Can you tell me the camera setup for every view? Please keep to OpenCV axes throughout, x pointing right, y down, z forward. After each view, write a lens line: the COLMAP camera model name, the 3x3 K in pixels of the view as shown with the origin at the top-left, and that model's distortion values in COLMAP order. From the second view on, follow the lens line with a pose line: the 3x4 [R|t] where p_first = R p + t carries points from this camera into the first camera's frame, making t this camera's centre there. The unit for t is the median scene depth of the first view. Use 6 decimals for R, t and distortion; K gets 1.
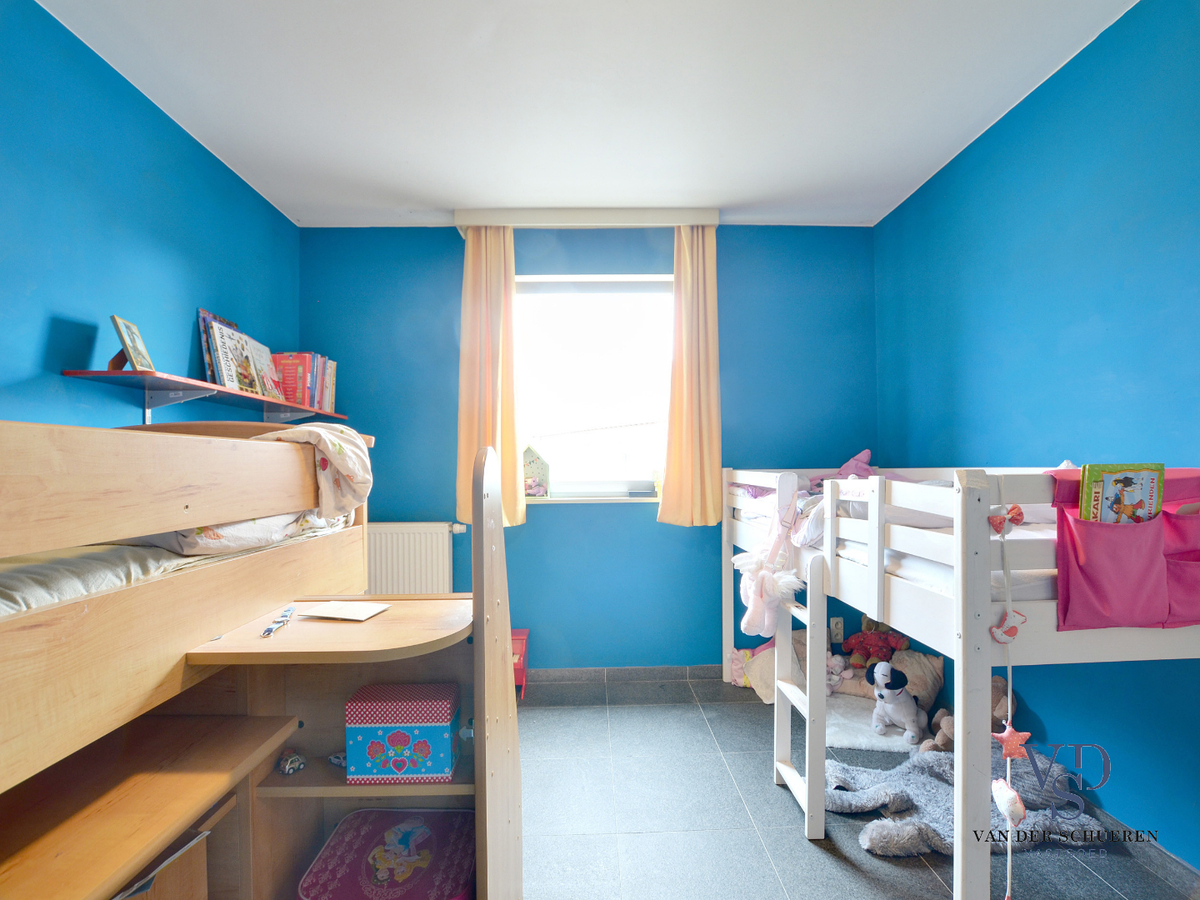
lens RADIAL K [[536.0, 0, 603.8], [0, 536.0, 456.2], [0, 0, 1]] dist [-0.037345, 0.007599]
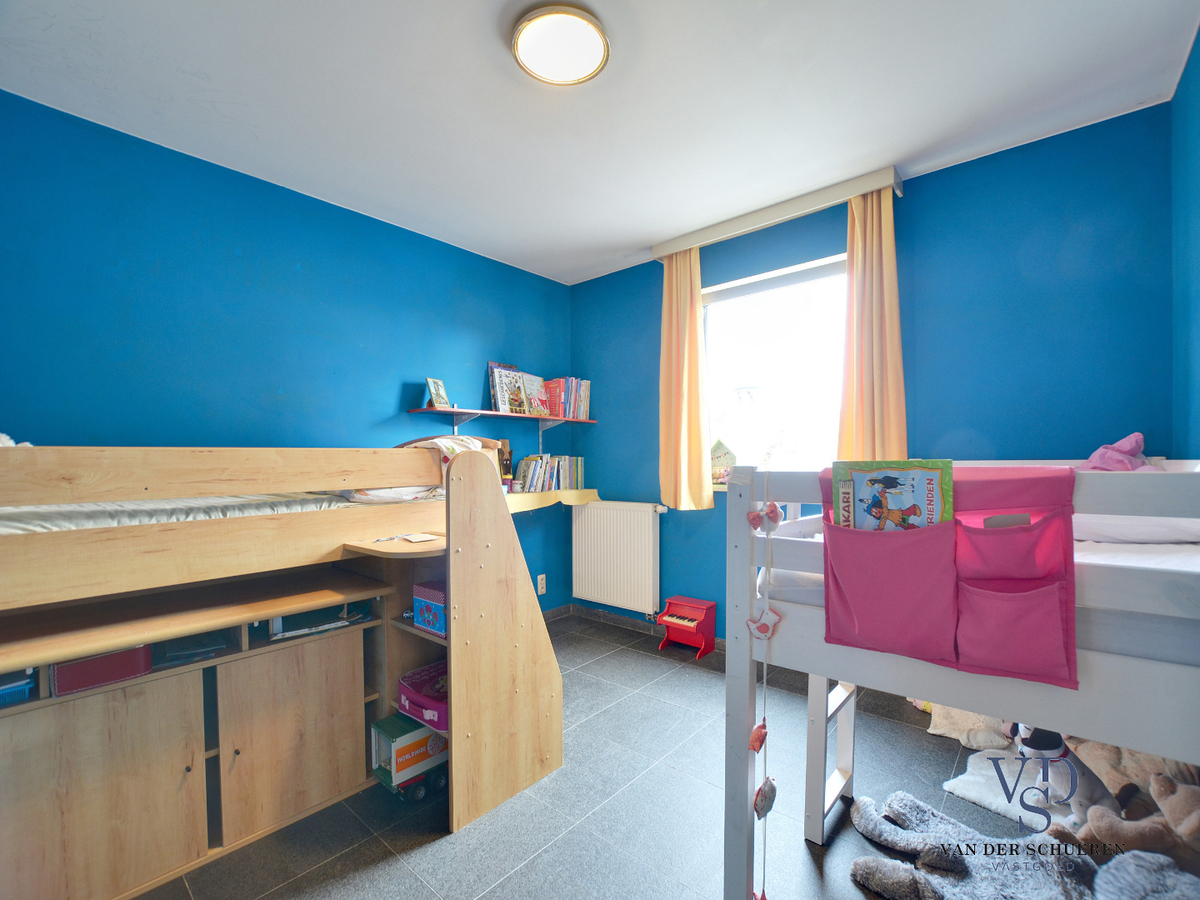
lens RADIAL K [[536.0, 0, 603.8], [0, 536.0, 456.2], [0, 0, 1]] dist [-0.037345, 0.007599]
pose [[0.733862, -0.004265, -0.679285, 0.692889], [0.019627, 0.999696, 0.014927, -0.008201], [0.679015, -0.024287, 0.733723, 0.030664]]
